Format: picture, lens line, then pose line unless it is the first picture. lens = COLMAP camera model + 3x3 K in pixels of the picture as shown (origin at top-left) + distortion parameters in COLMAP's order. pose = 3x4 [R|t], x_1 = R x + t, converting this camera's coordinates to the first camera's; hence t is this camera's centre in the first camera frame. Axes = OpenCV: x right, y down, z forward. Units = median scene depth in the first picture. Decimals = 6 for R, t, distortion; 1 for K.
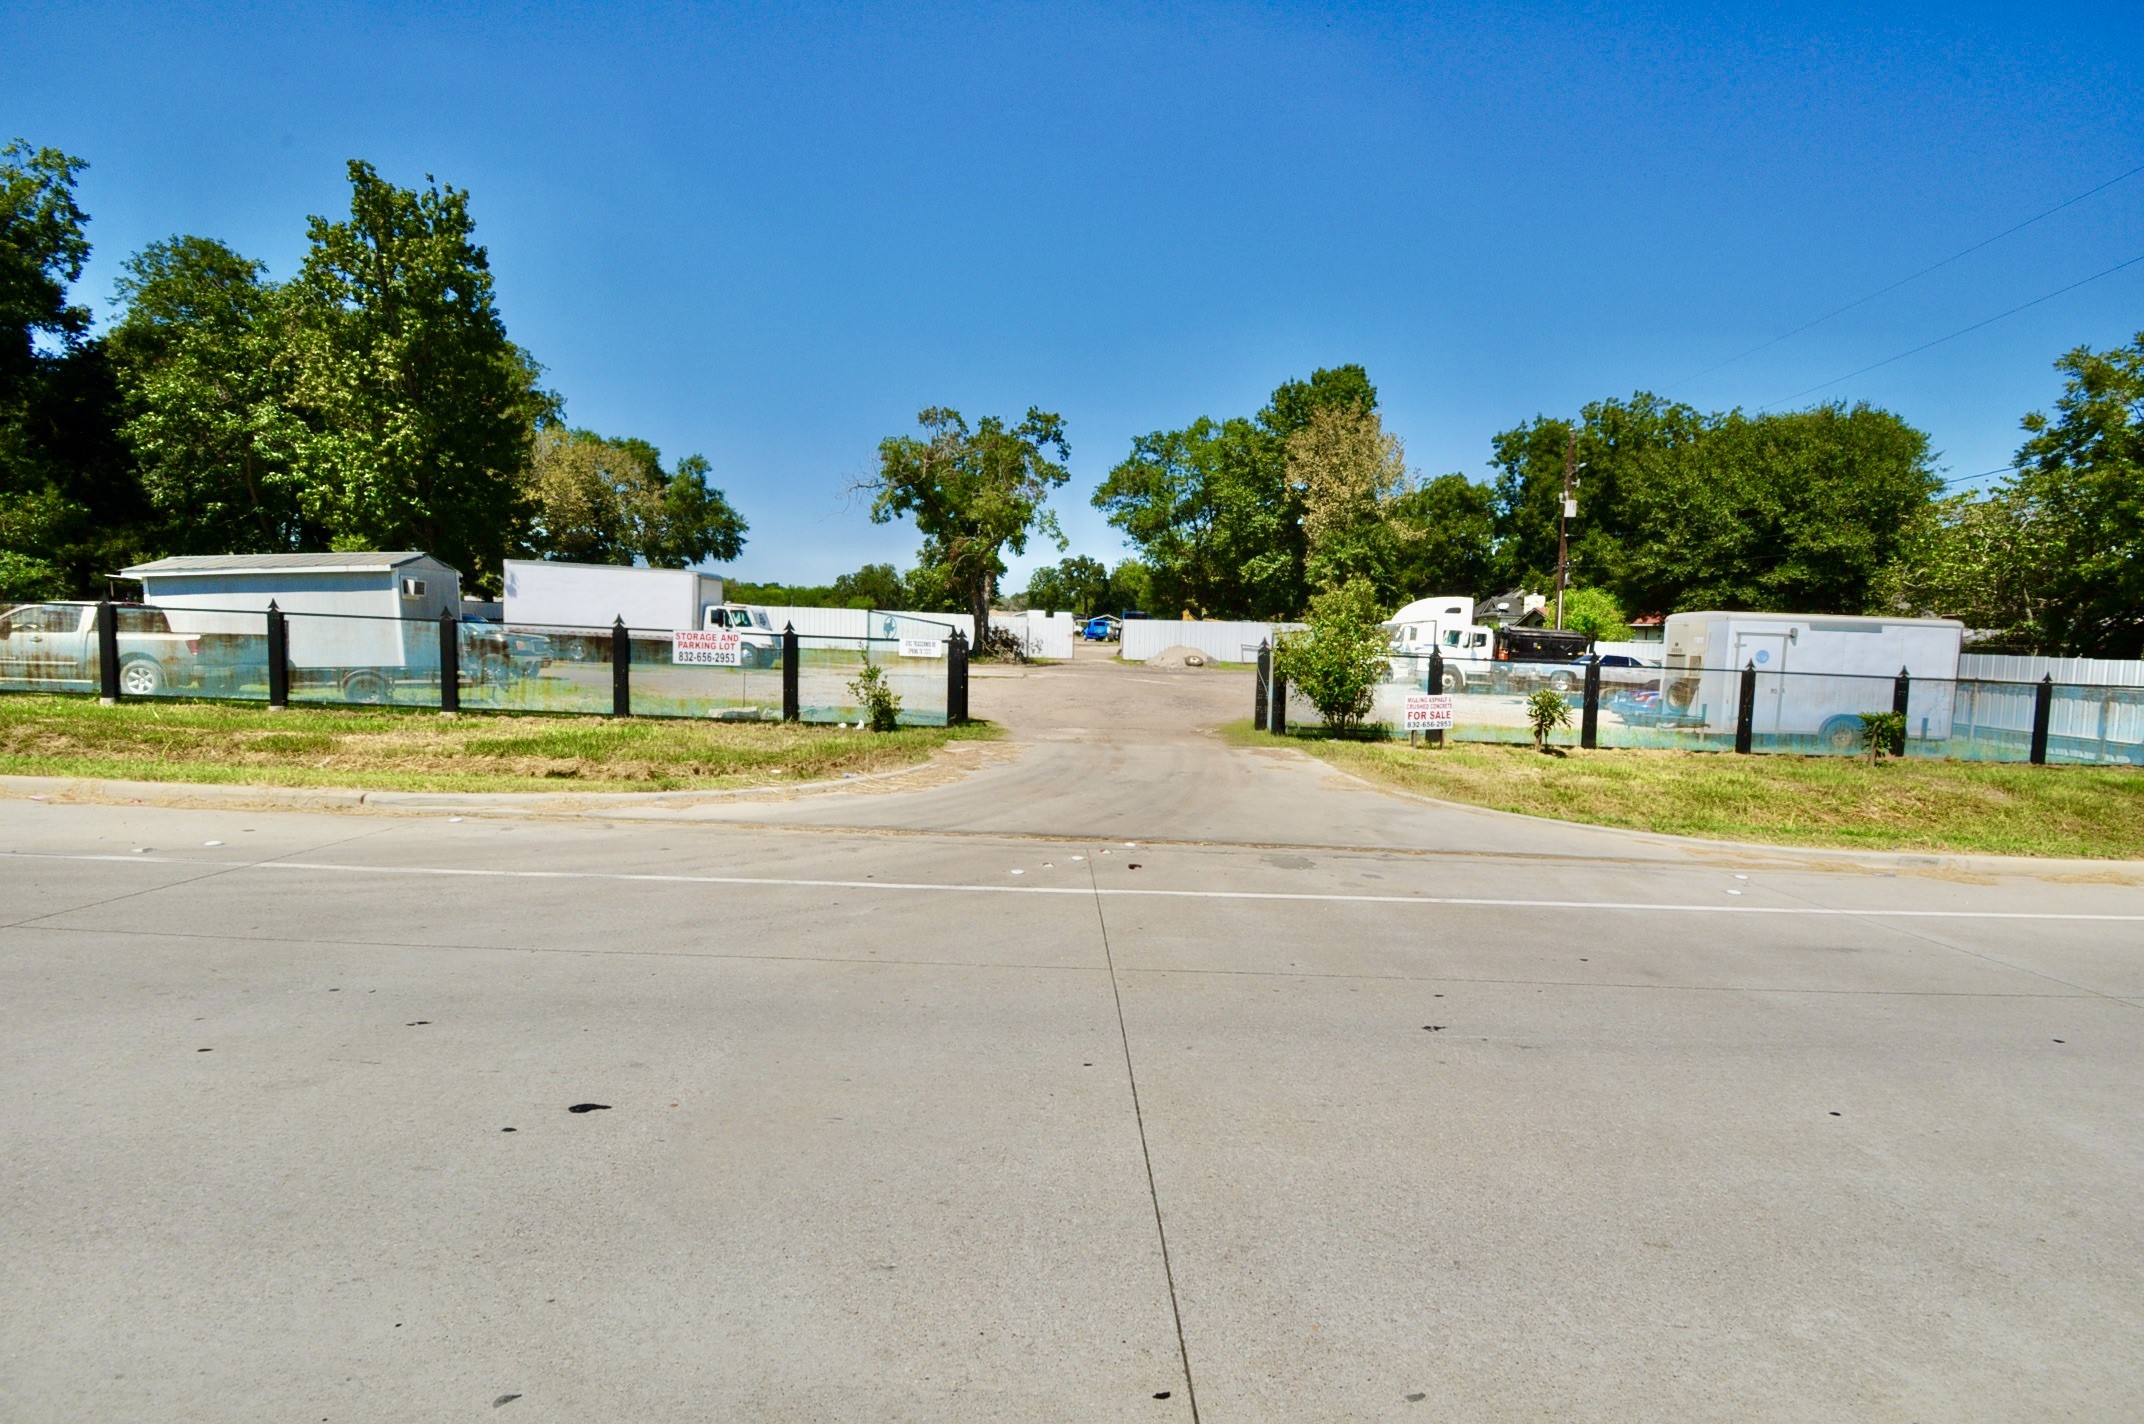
lens RADIAL K [[944.6, 0, 1086.0], [0, 944.6, 710.2], [0, 0, 1]] dist [0.025292, -0.019455]
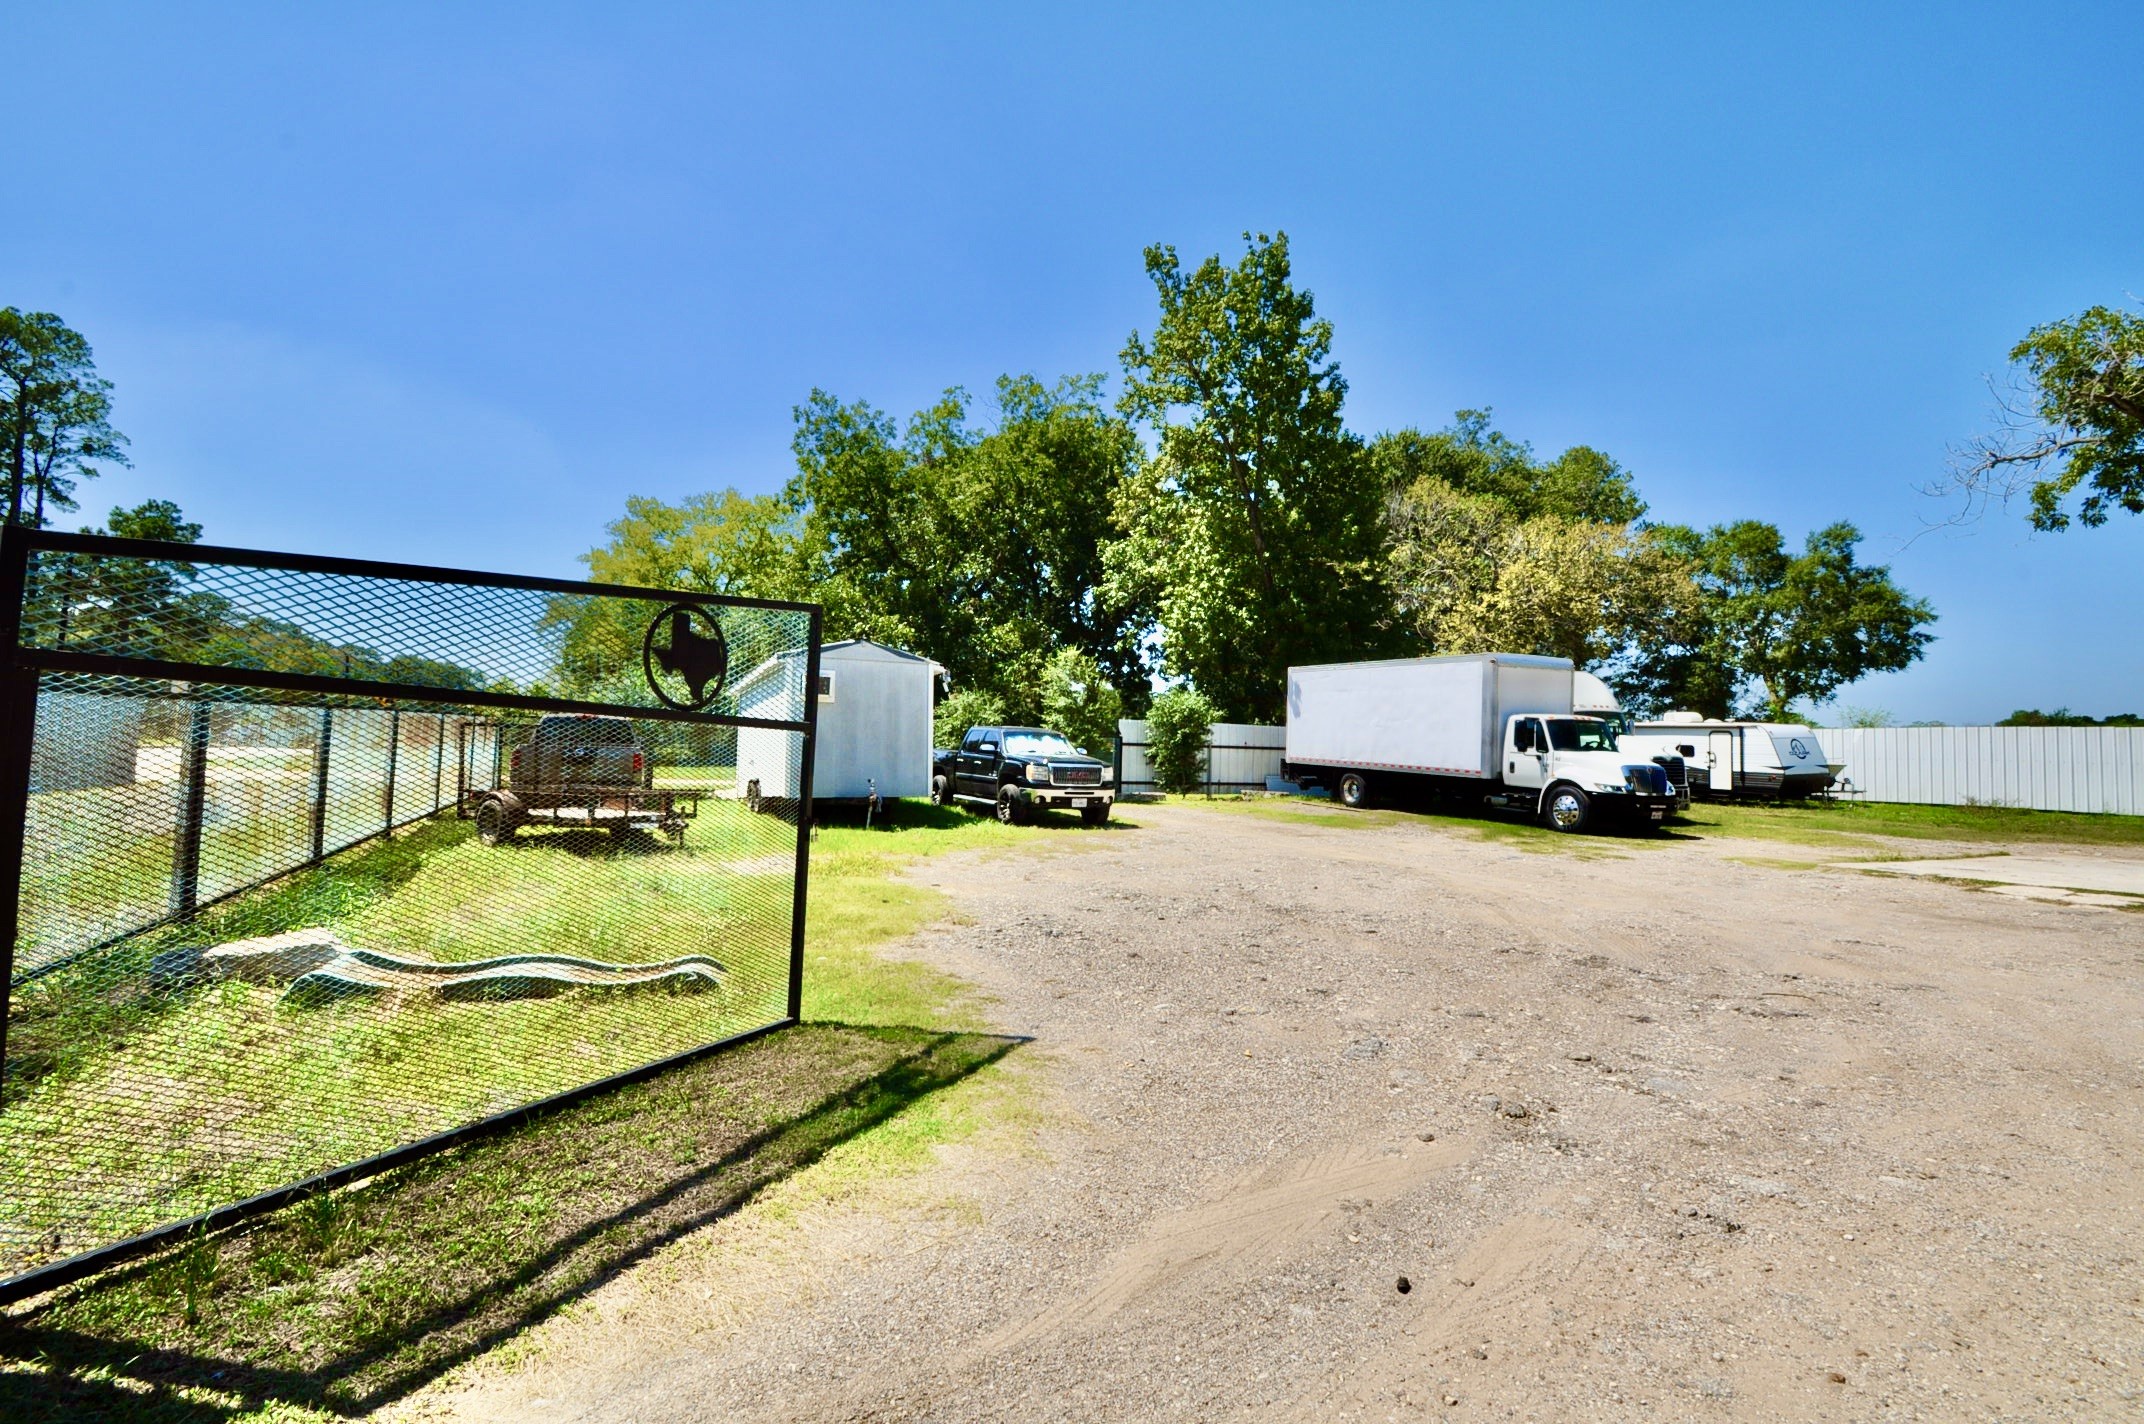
lens RADIAL K [[944.6, 0, 1086.0], [0, 944.6, 710.2], [0, 0, 1]] dist [0.025292, -0.019455]
pose [[0.387196, -0.058983, -0.920109, 0.010443], [-0.089335, 0.990856, -0.101112, -0.019883], [0.917659, 0.121348, 0.378386, 0.329628]]
